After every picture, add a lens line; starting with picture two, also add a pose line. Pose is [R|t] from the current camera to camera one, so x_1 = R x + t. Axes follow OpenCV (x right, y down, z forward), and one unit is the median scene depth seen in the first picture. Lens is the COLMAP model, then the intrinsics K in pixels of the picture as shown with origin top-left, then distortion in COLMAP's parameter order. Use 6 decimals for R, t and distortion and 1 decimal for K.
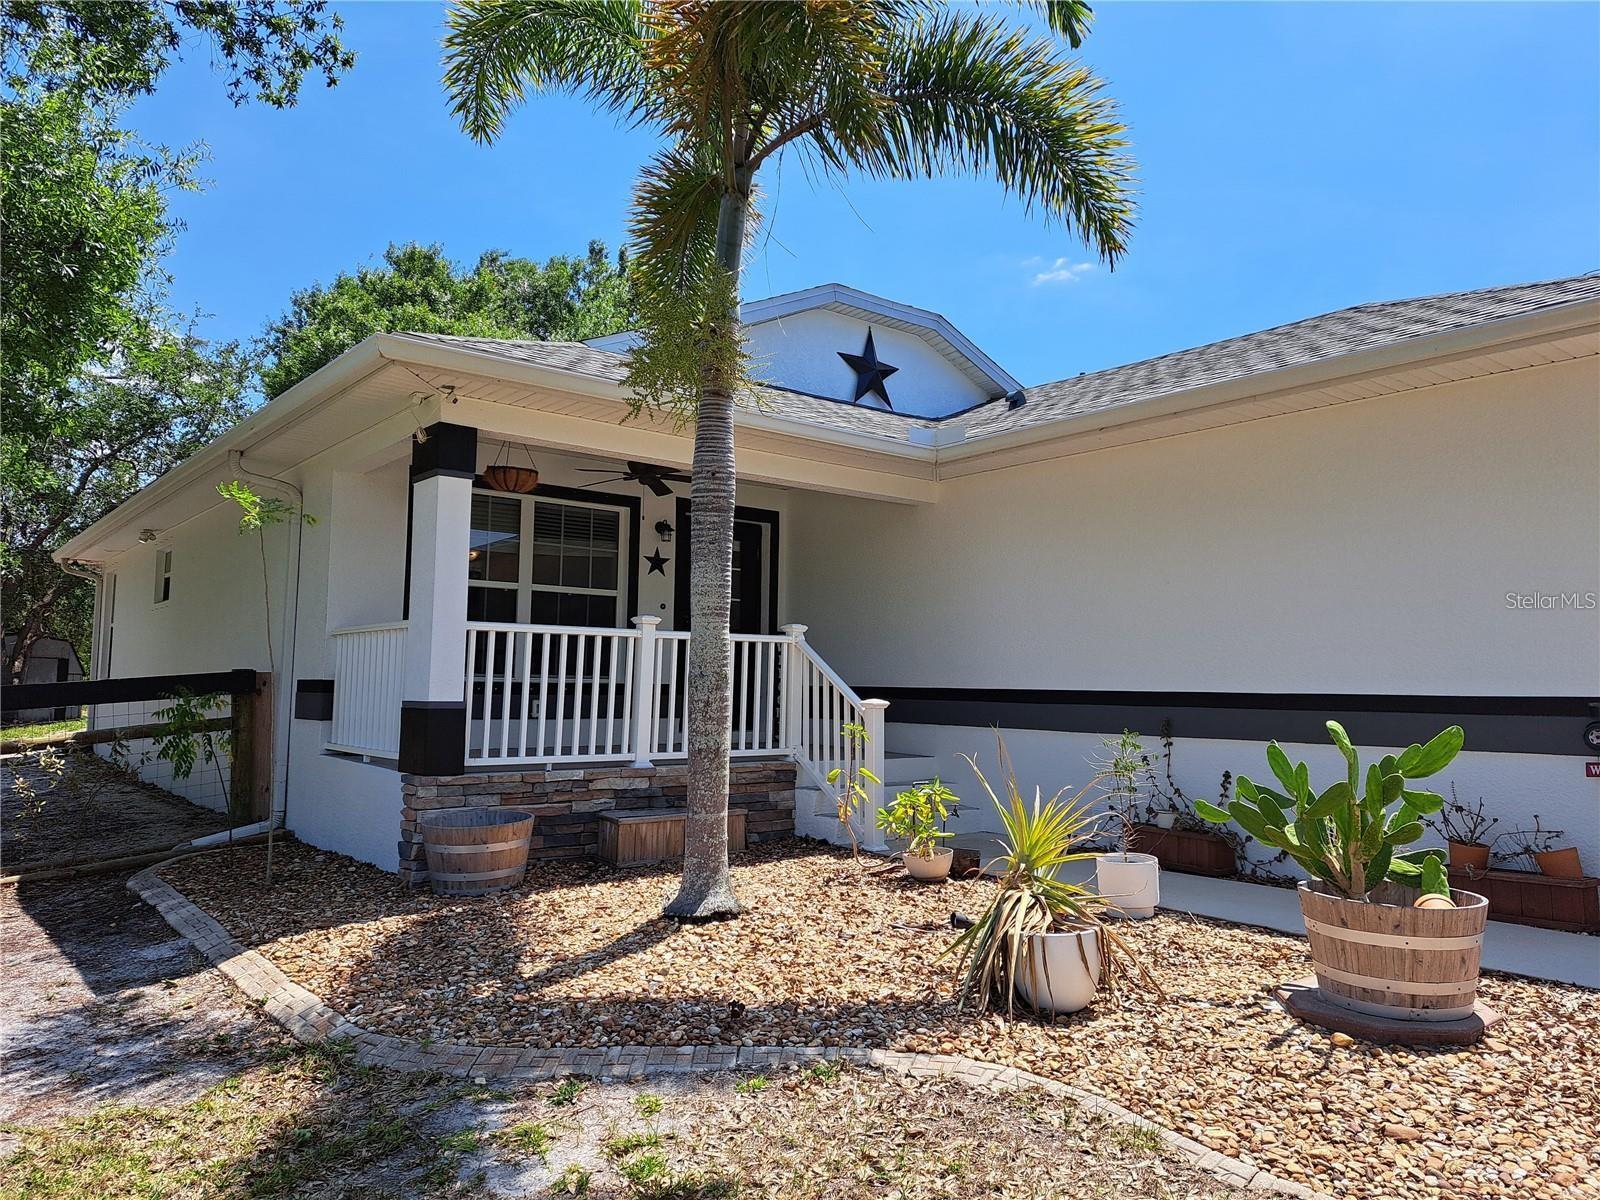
lens RADIAL K [[1134.8, 0, 777.1], [0, 1134.8, 591.8], [0, 0, 1]] dist [0.100029, -0.000903]
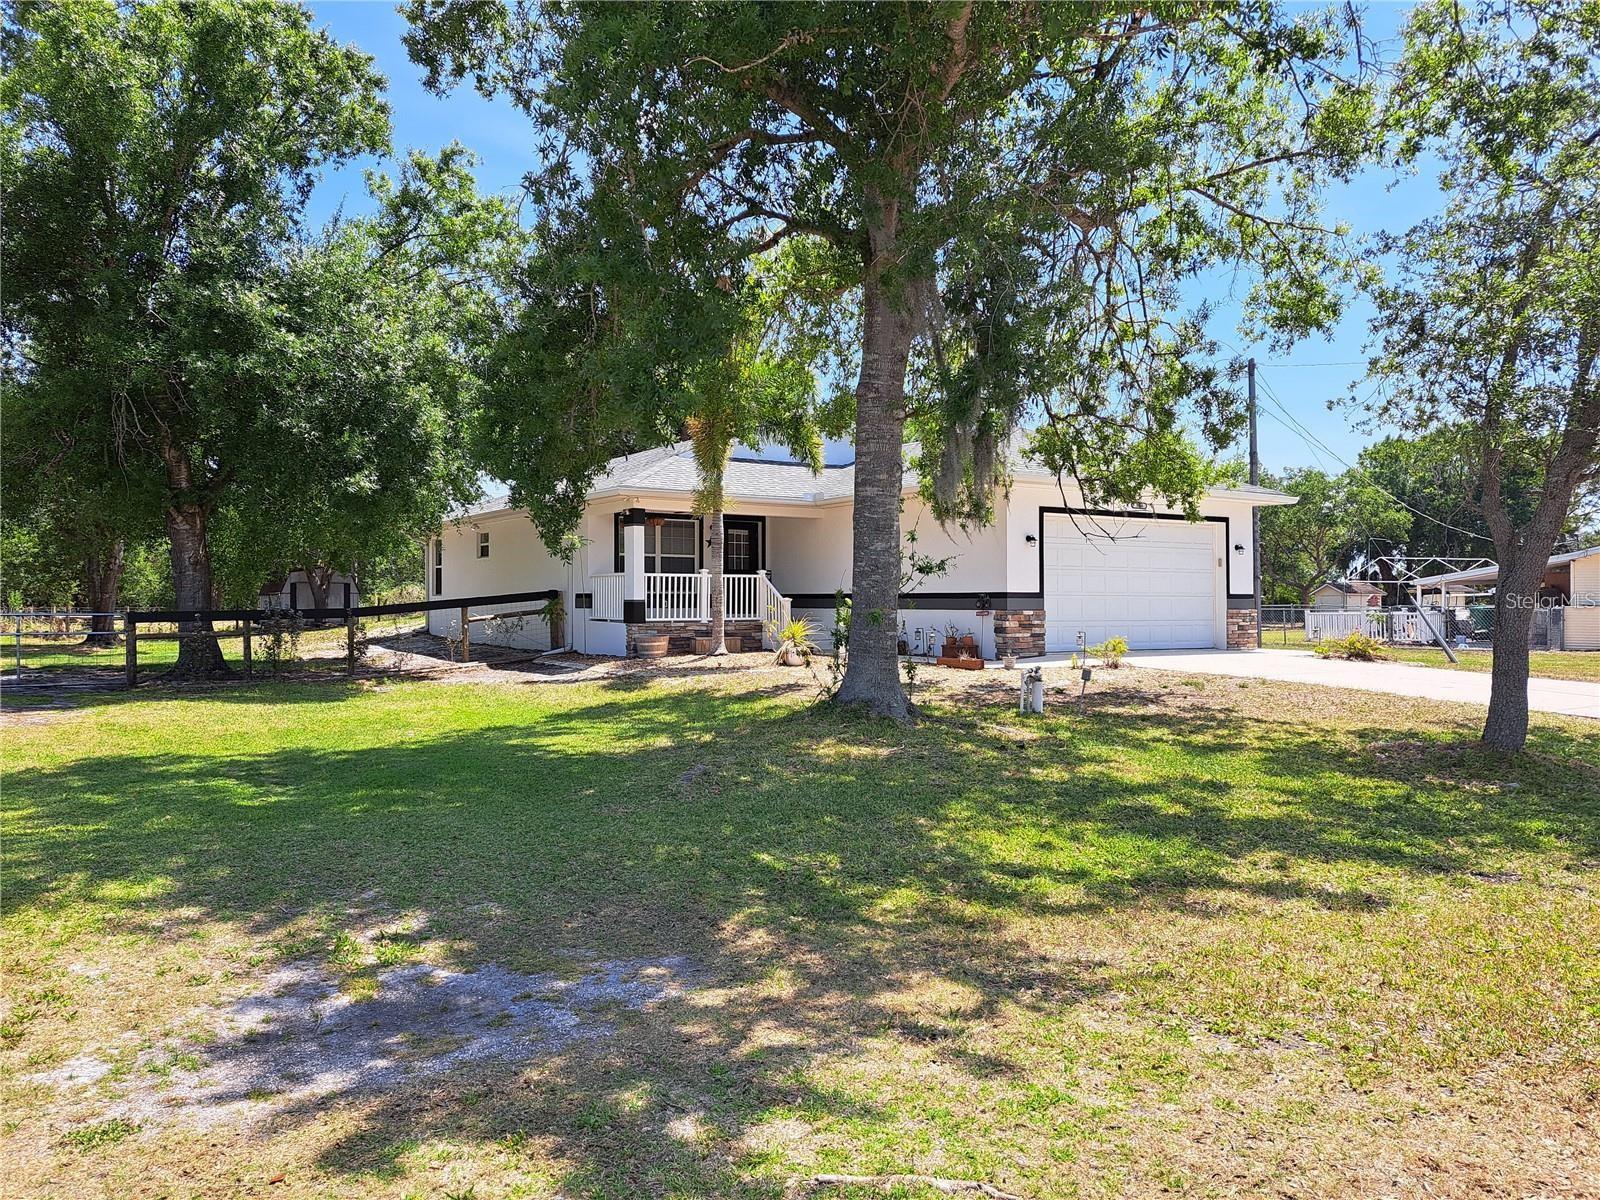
lens RADIAL K [[1134.8, 0, 777.1], [0, 1134.8, 591.8], [0, 0, 1]] dist [0.100029, -0.000903]
pose [[0.996801, -0.017440, -0.078004, 0.264970], [0.023385, 0.996836, 0.075966, -0.123748], [0.076432, -0.077547, 0.994055, -1.668293]]
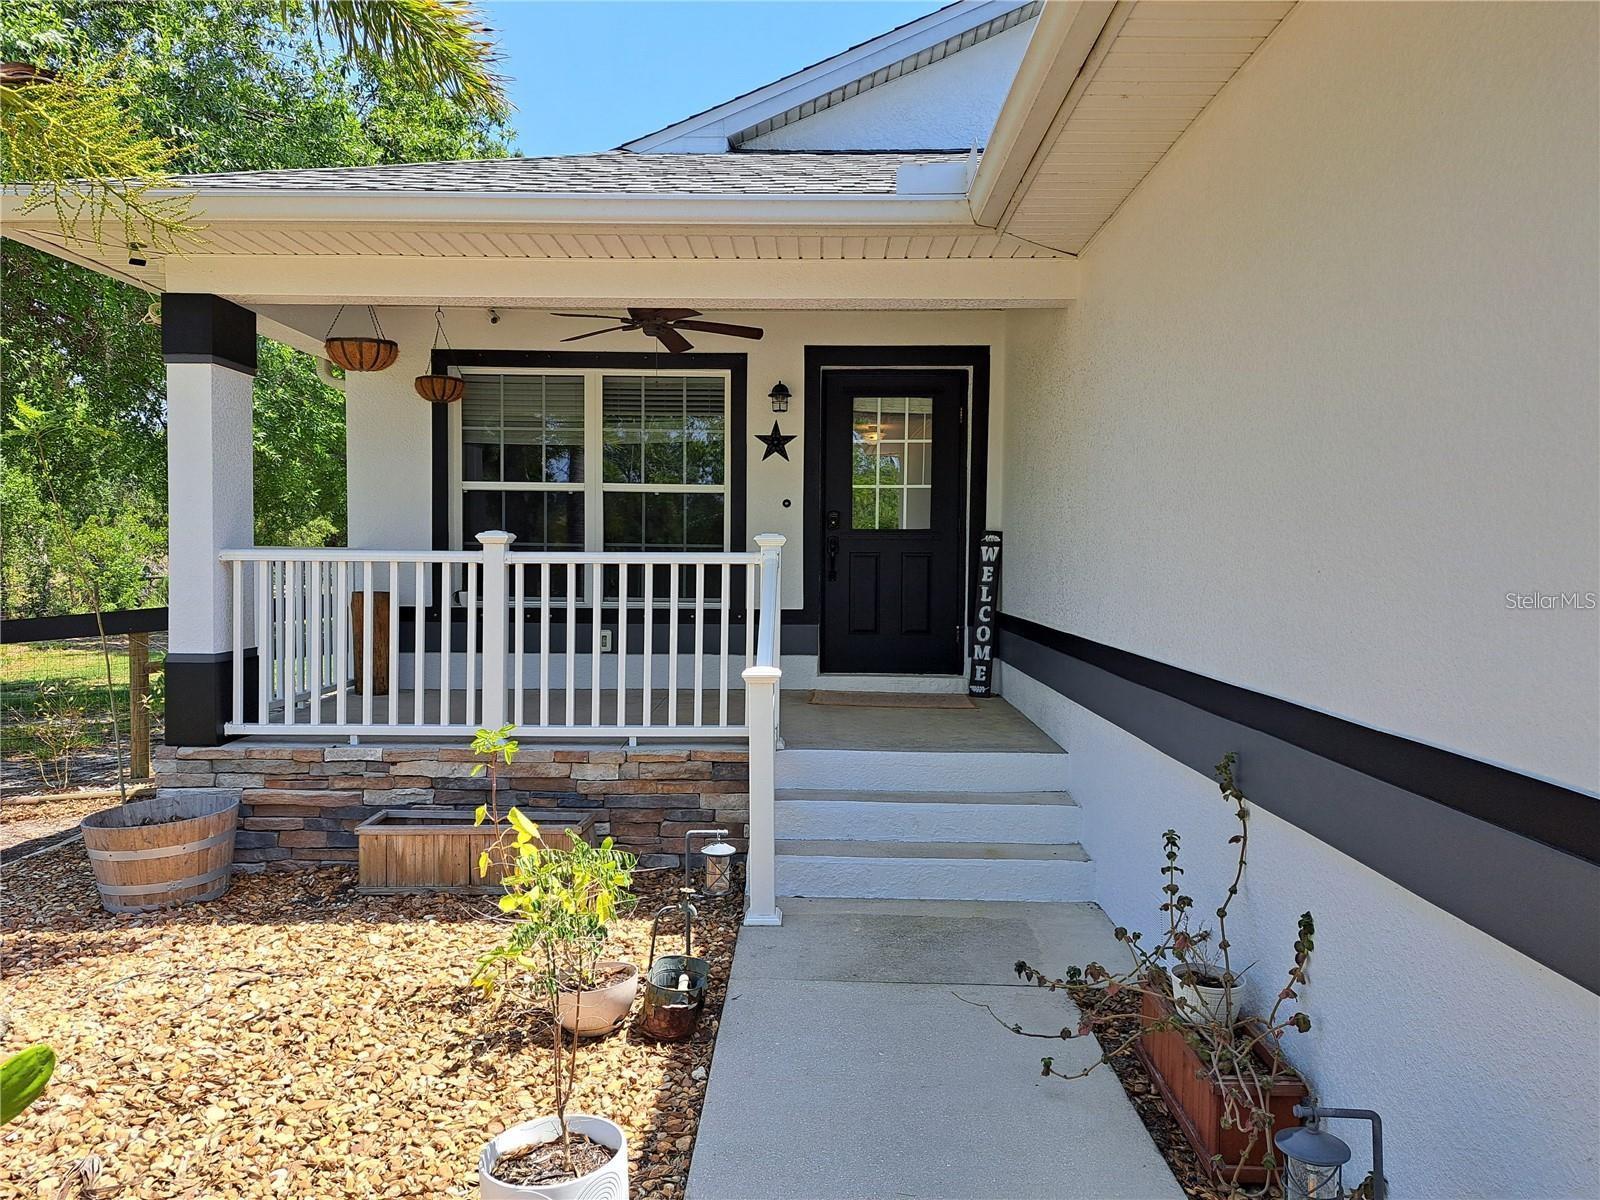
lens RADIAL K [[1134.8, 0, 777.1], [0, 1134.8, 591.8], [0, 0, 1]] dist [0.100029, -0.000903]
pose [[0.768286, 0.008882, -0.640045, 0.445713], [0.060371, 0.994441, 0.086268, 0.007645], [0.637254, -0.104919, 0.763479, 0.548161]]
